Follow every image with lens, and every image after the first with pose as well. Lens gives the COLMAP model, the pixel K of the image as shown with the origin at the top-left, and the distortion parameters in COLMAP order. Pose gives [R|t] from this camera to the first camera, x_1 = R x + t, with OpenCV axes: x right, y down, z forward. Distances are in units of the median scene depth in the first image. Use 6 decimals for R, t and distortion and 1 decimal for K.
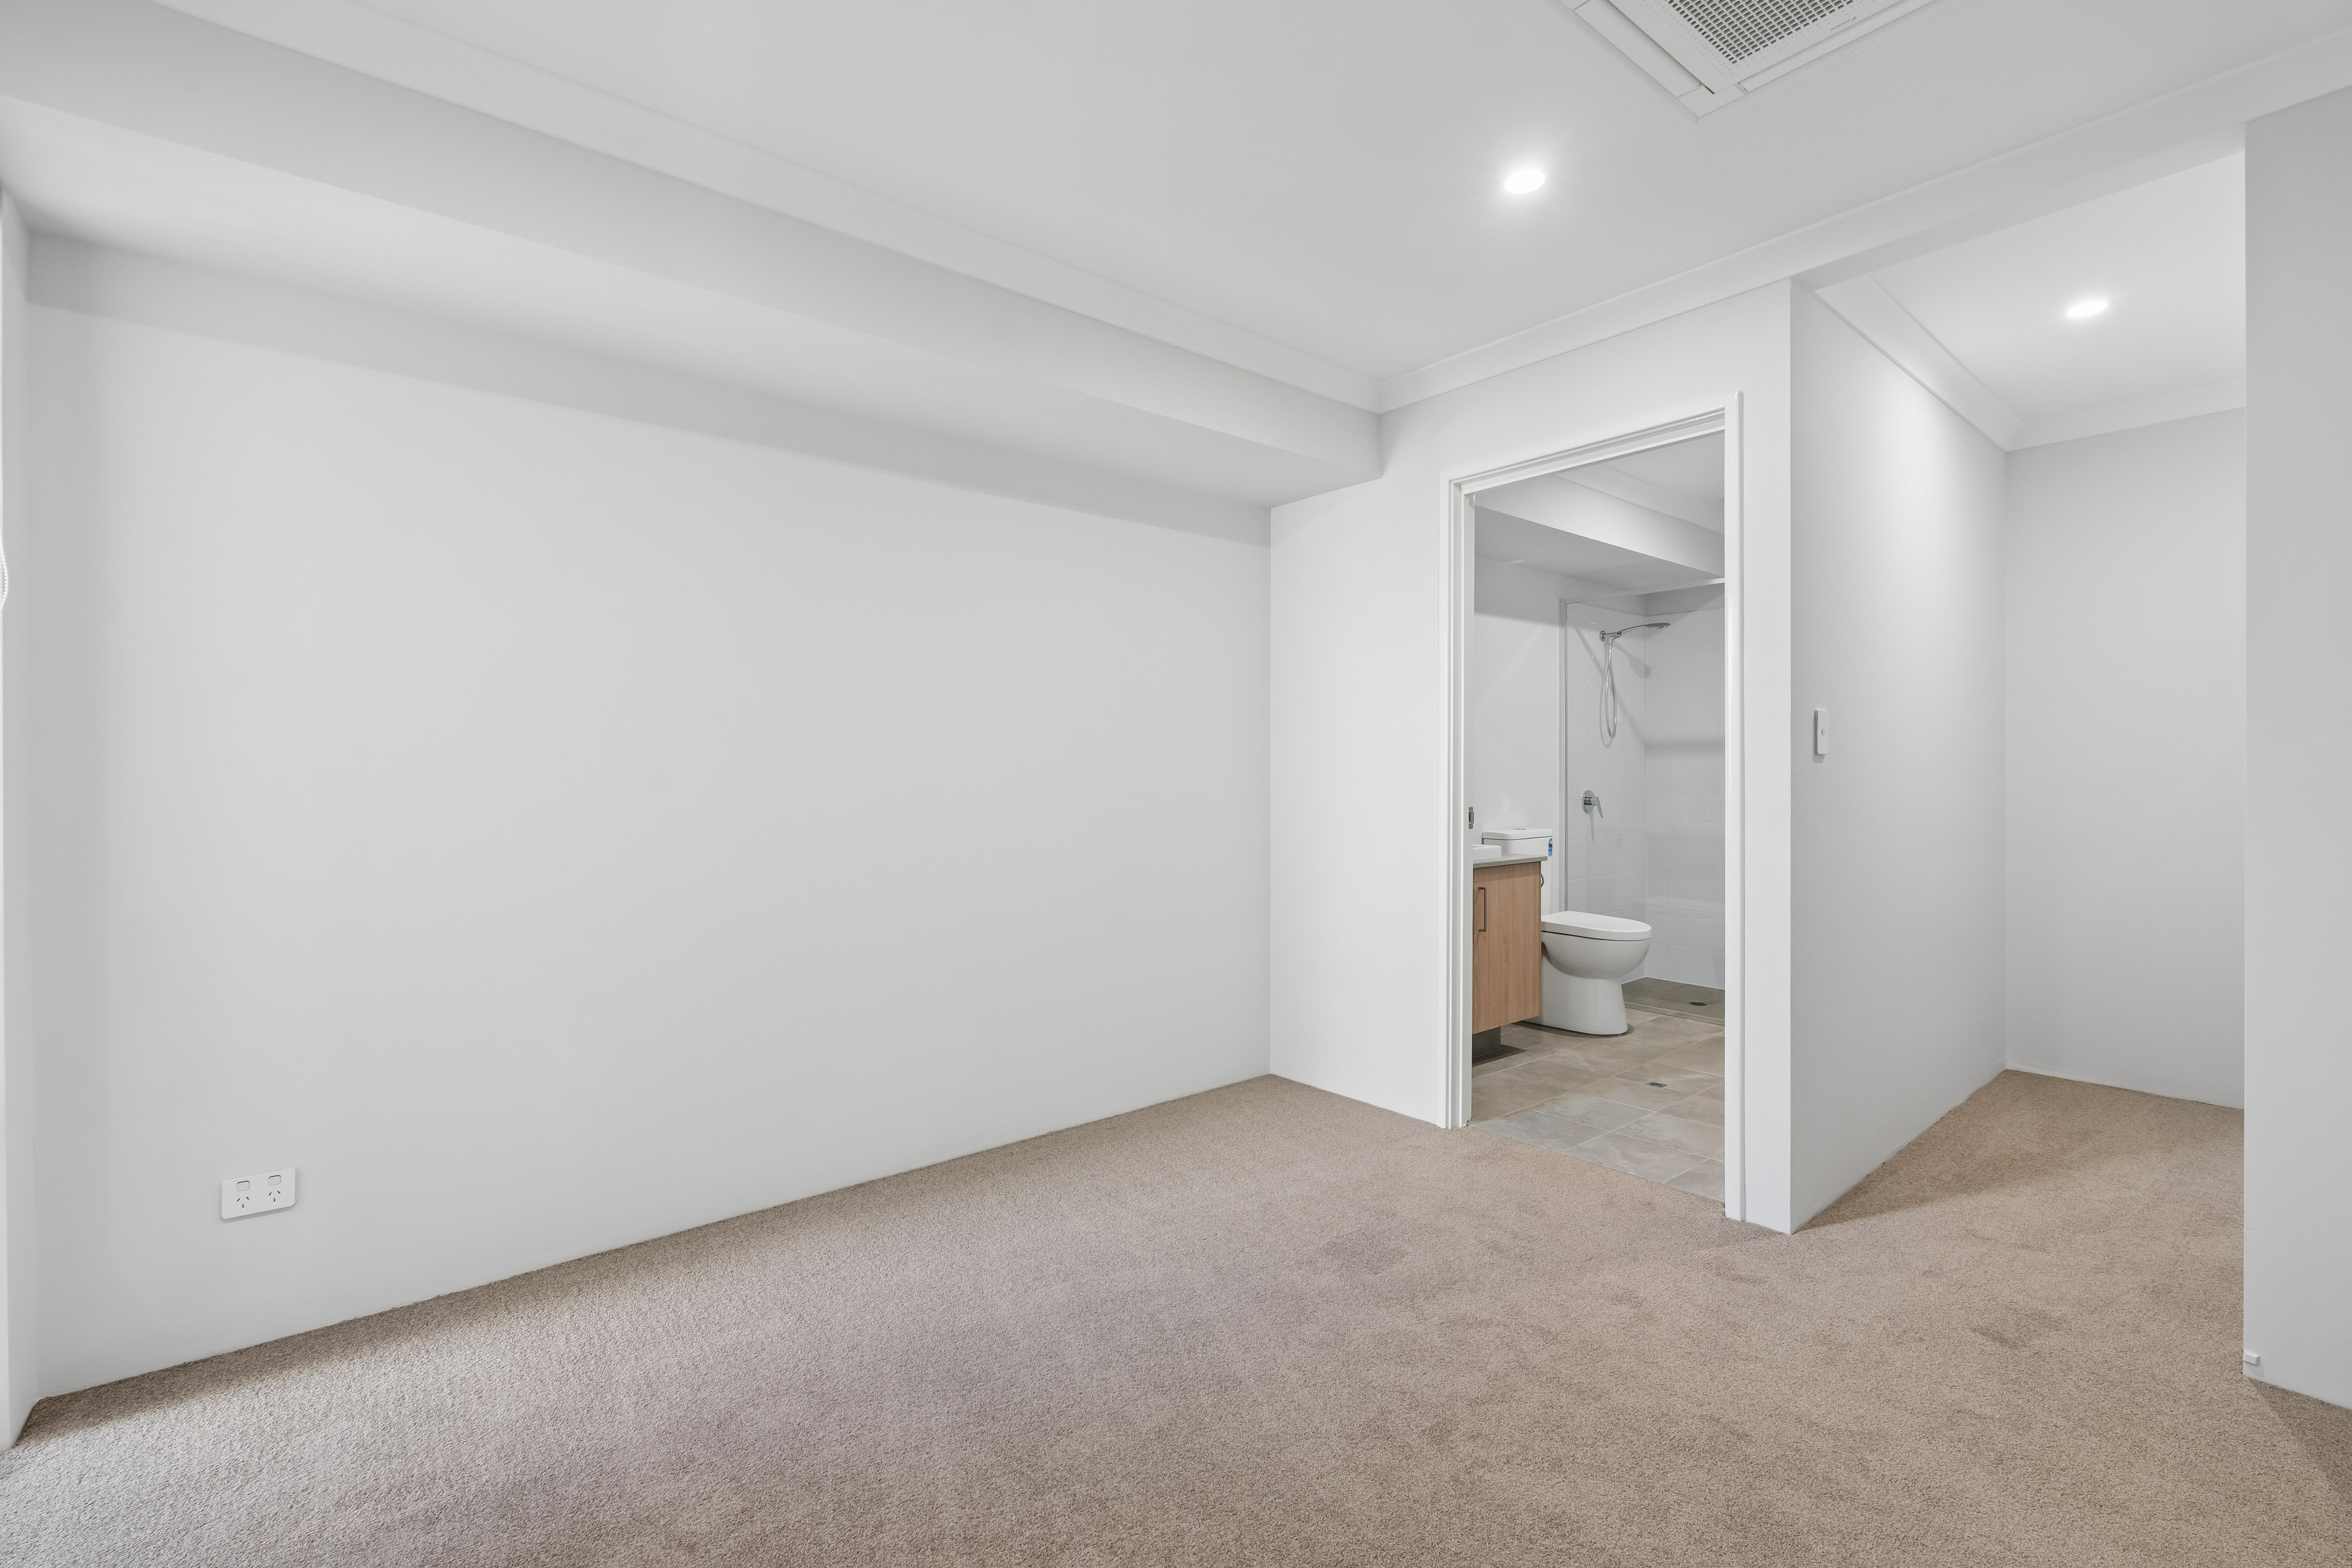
lens RADIAL K [[1045.4, 0, 1162.0], [0, 1045.4, 782.9], [0, 0, 1]] dist [0.003460, 0.000074]
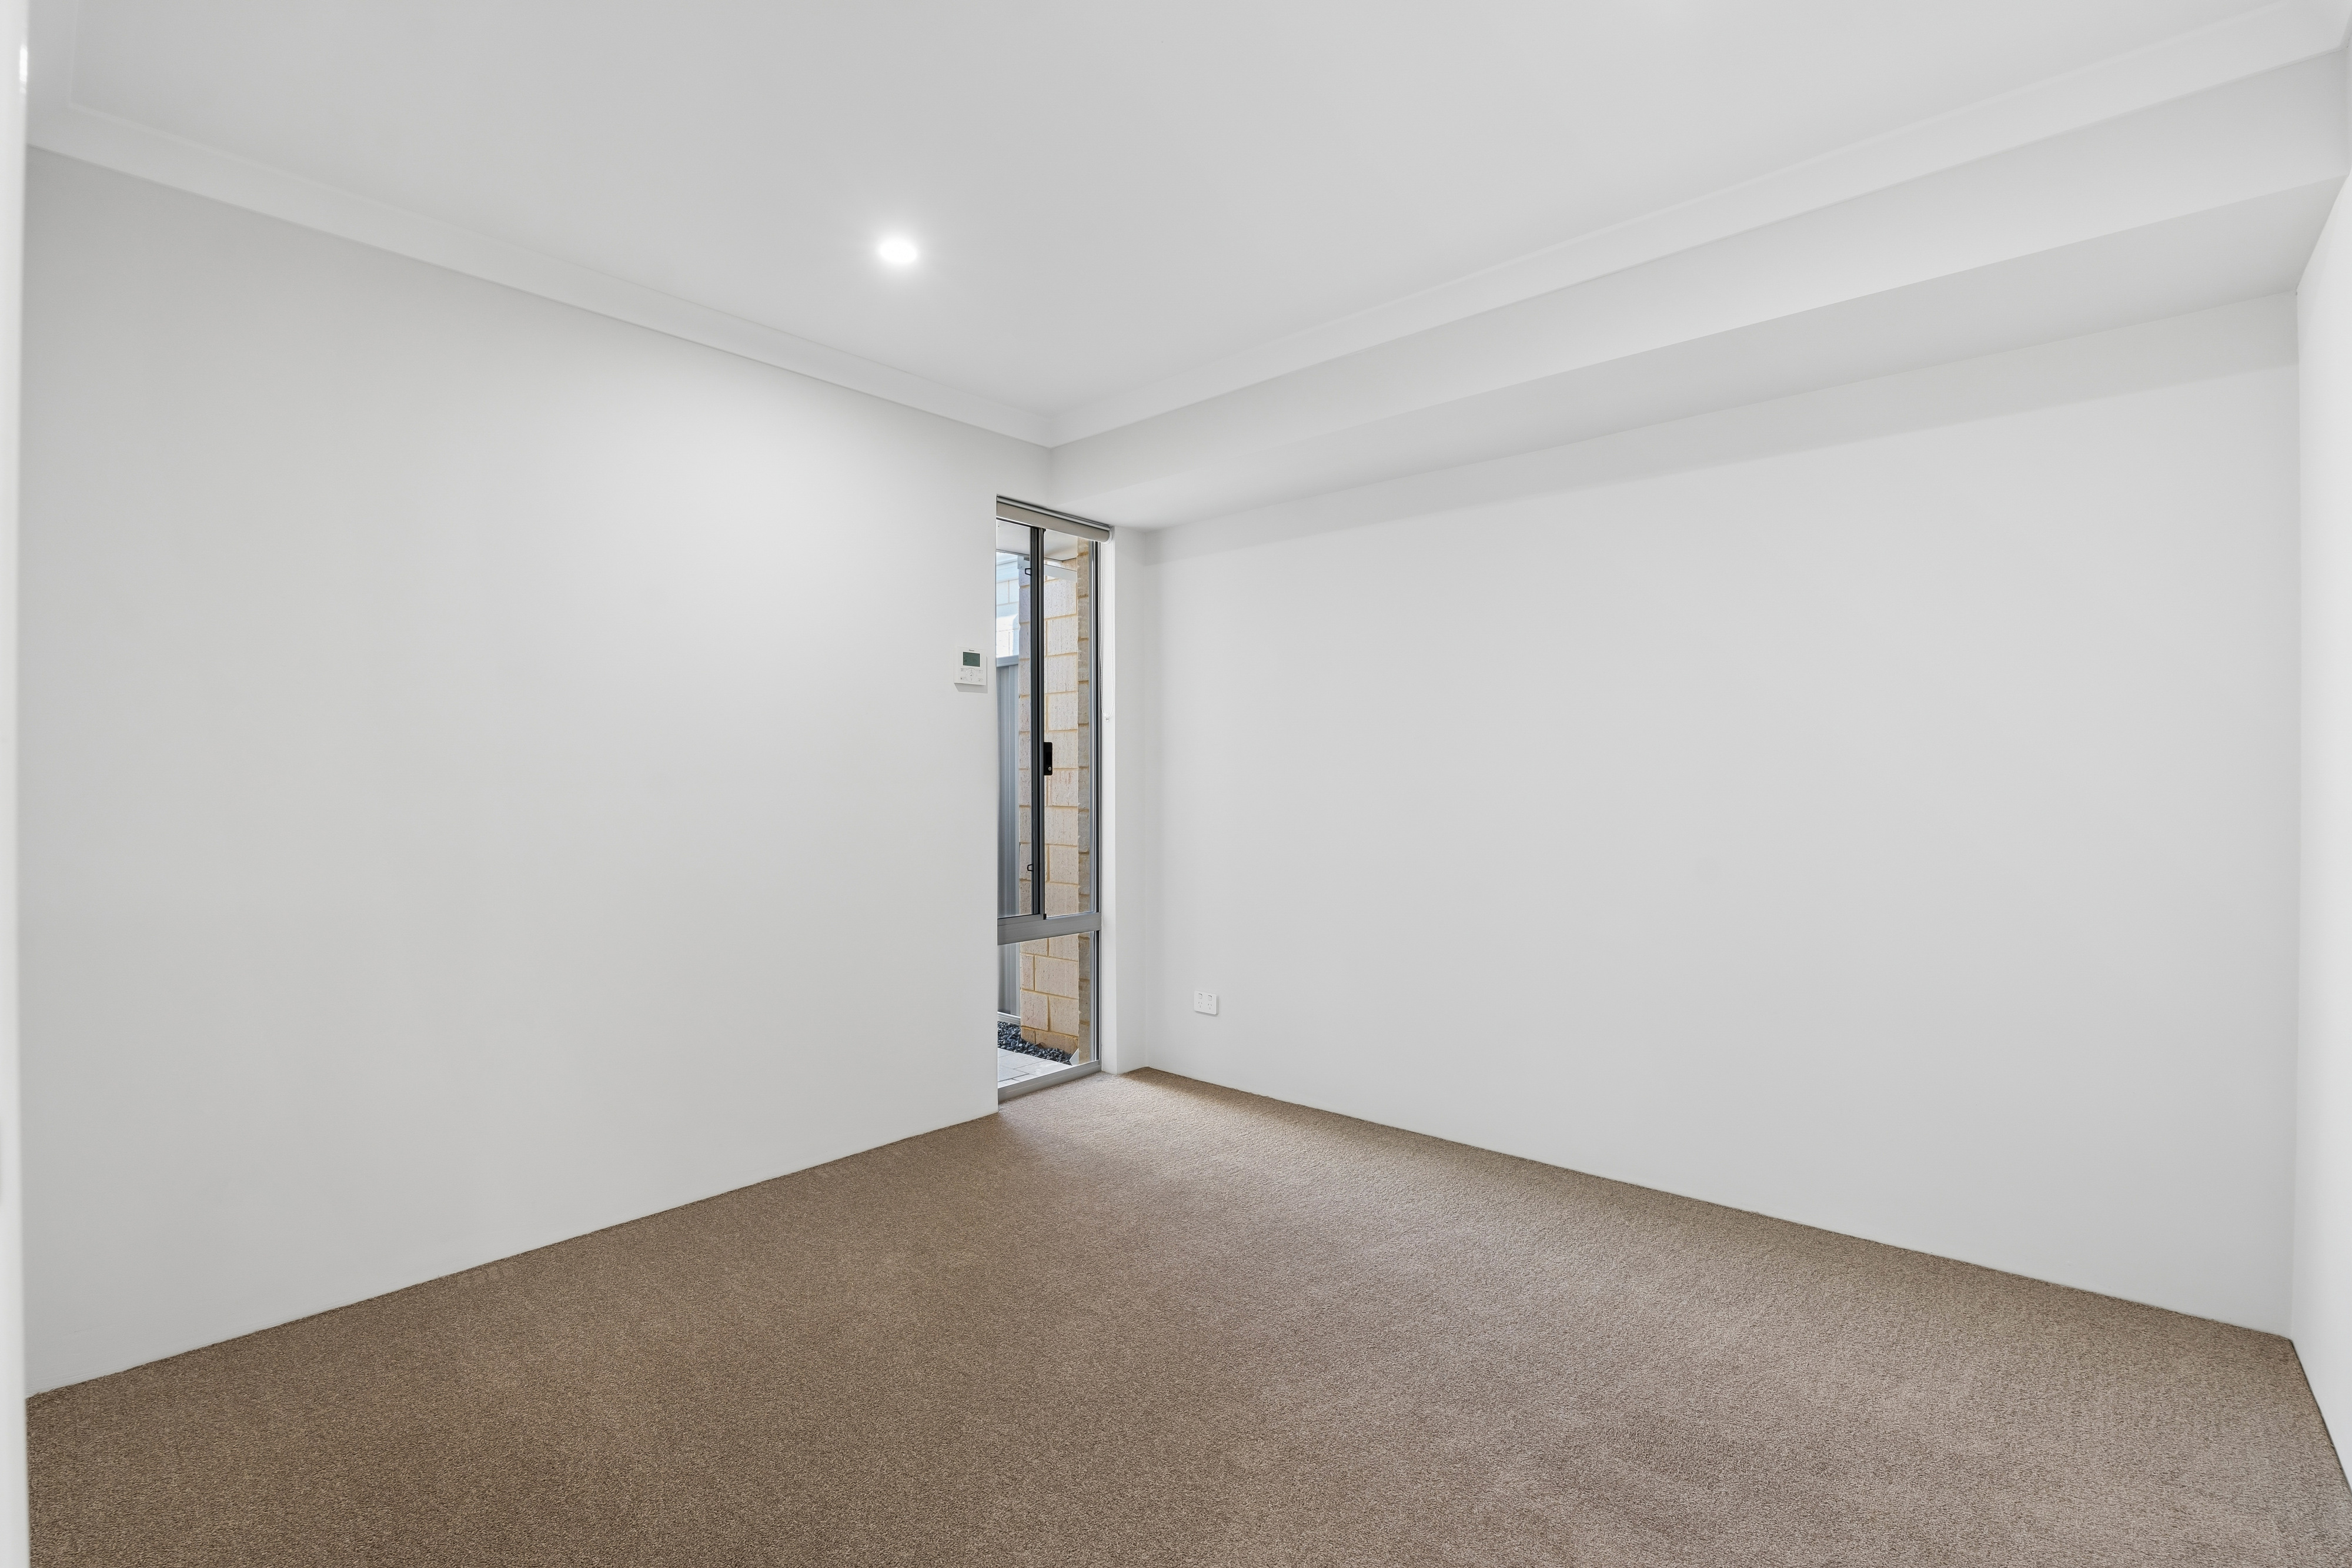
lens RADIAL K [[1045.4, 0, 1180.0], [0, 1045.4, 791.2], [0, 0, 1]] dist [0.003460, 0.000074]
pose [[0.145502, 0.000082, -0.989358, 0.410733], [-0.006325, 0.999980, -0.000847, 0.002765], [0.989338, 0.006381, 0.145500, 0.272492]]
